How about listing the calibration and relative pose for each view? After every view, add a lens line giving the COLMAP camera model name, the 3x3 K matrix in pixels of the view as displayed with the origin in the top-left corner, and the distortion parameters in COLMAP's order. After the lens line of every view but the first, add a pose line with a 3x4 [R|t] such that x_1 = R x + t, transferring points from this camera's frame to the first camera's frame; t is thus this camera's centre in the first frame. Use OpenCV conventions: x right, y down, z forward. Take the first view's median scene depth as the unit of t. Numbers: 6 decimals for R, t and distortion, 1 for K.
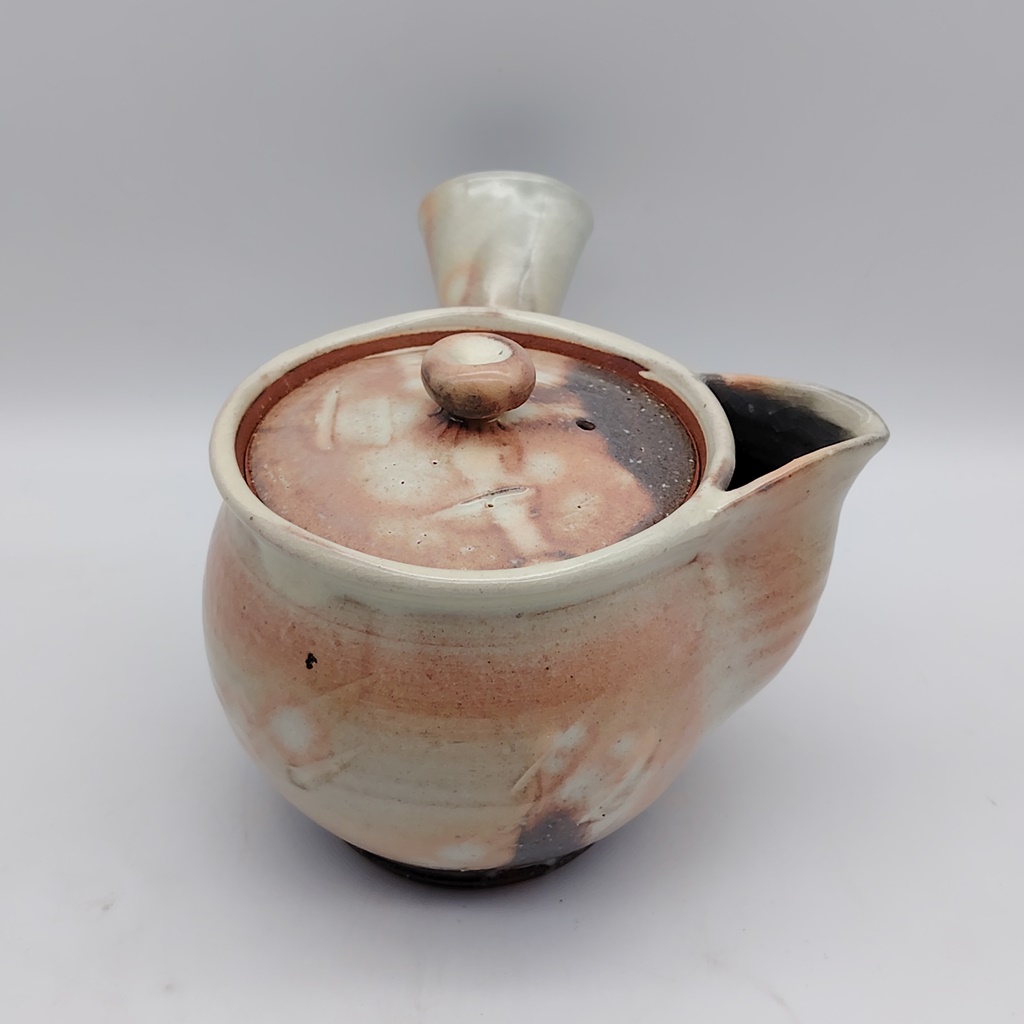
lens RADIAL K [[1916.3, 0, 514.8], [0, 1916.3, 511.8], [0, 0, 1]] dist [0.151124, 0.000000]
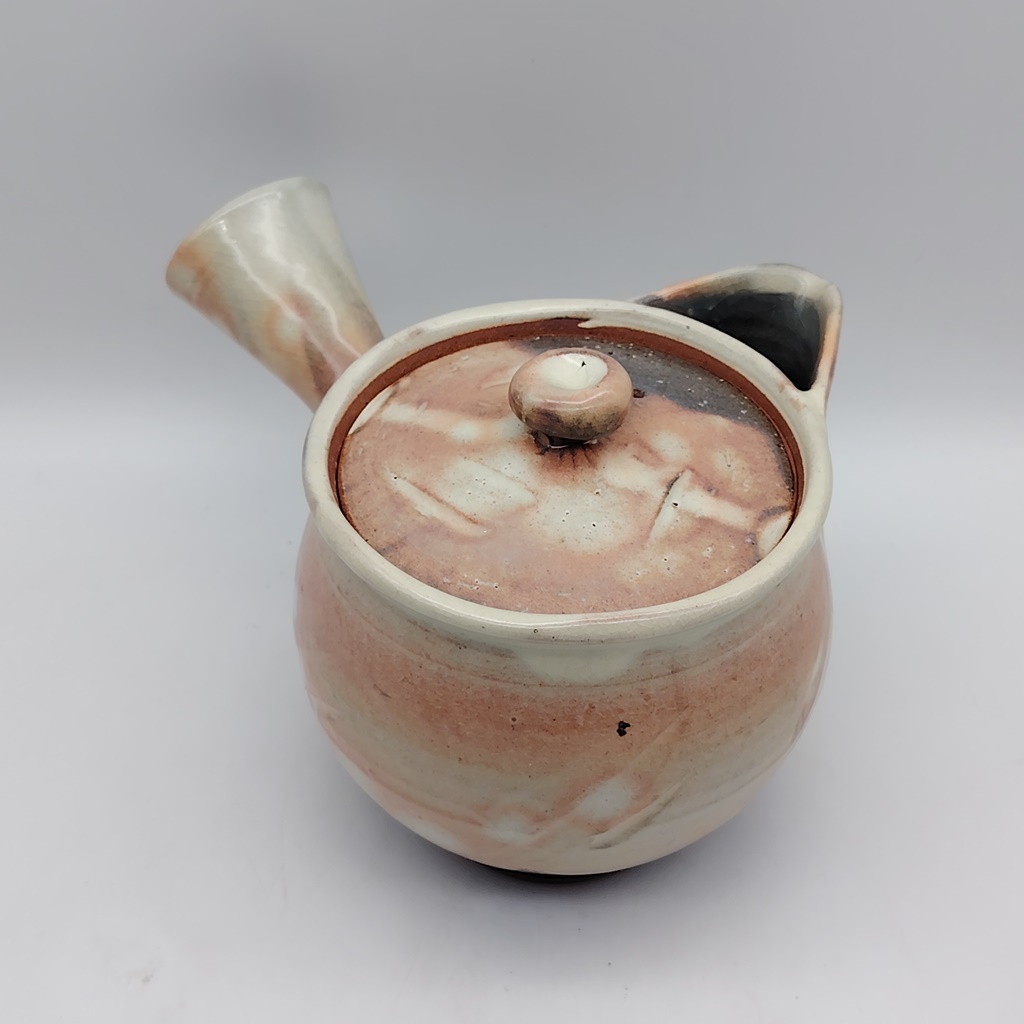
lens RADIAL K [[1916.3, 0, 506.4], [0, 1916.3, 513.1], [0, 0, 1]] dist [0.151124, 0.000000]
pose [[0.717001, -0.465131, 0.519195, -0.594735], [0.391162, 0.884970, 0.252627, -0.285057], [-0.576977, 0.021956, 0.816465, 0.224001]]
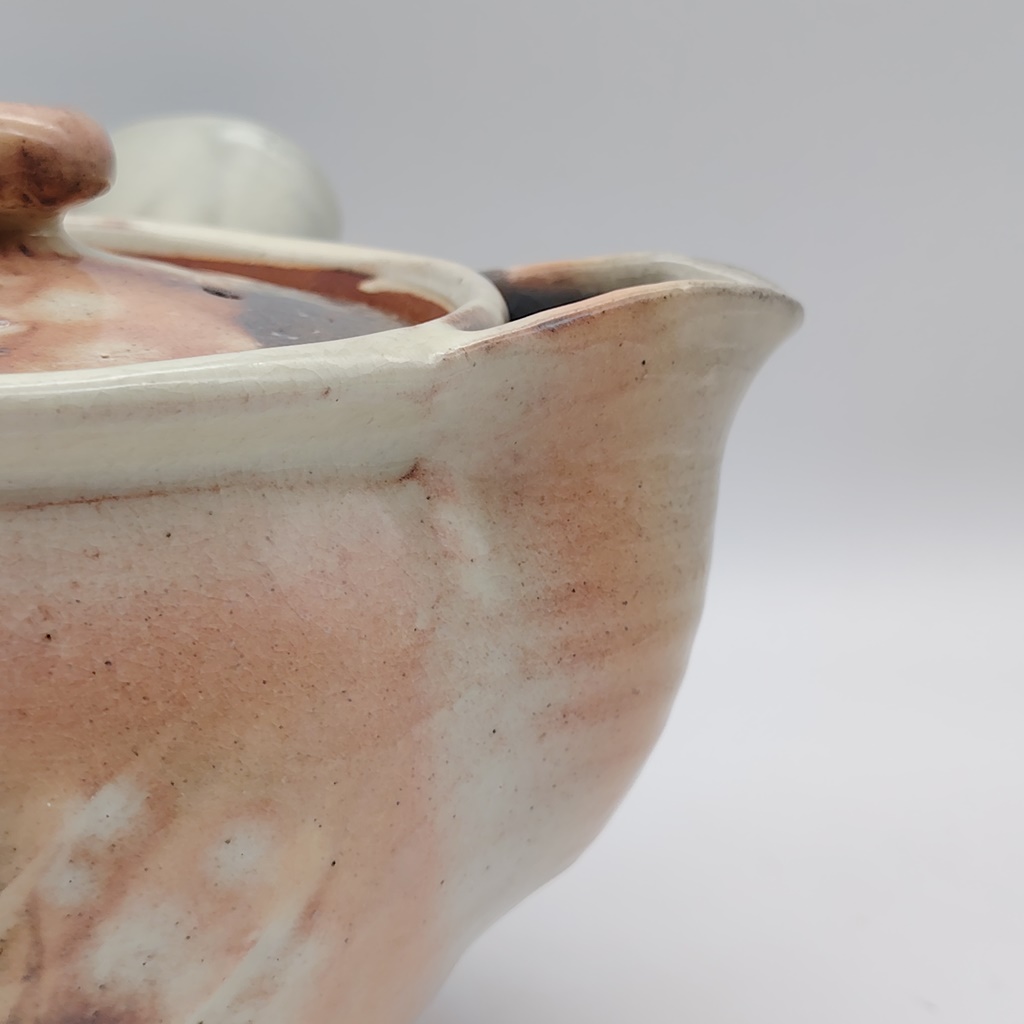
lens RADIAL K [[1916.3, 0, 509.8], [0, 1916.3, 514.9], [0, 0, 1]] dist [0.151124, 0.000000]
pose [[0.999903, 0.009376, 0.010312, 0.114416], [-0.005857, 0.954072, -0.299520, 0.181252], [-0.012647, 0.299431, 0.954034, 0.542681]]
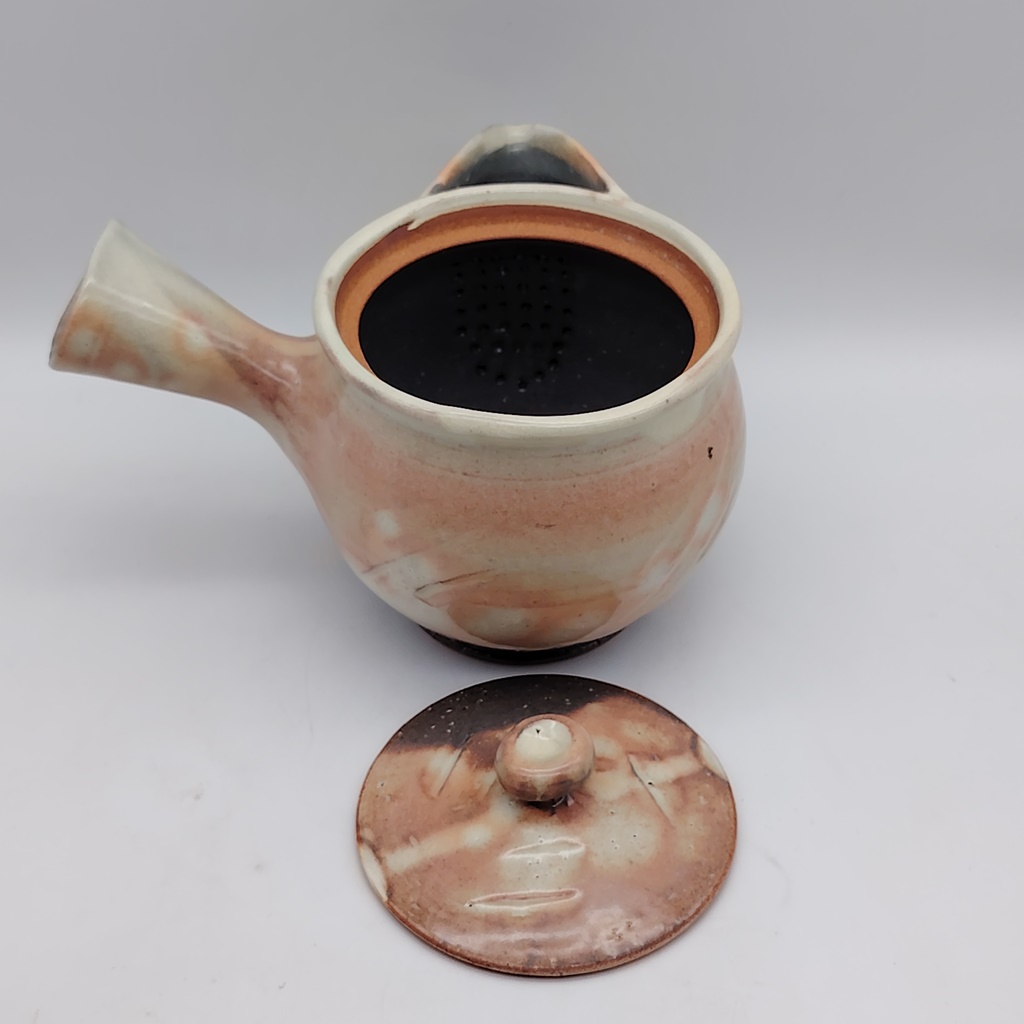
lens RADIAL K [[1916.3, 0, 514.0], [0, 1916.3, 506.2], [0, 0, 1]] dist [0.151124, 0.000000]
pose [[-0.043045, -0.665836, 0.744856, -0.819657], [0.565621, 0.598317, 0.567530, -0.870559], [-0.823541, 0.445735, 0.350856, 0.540668]]
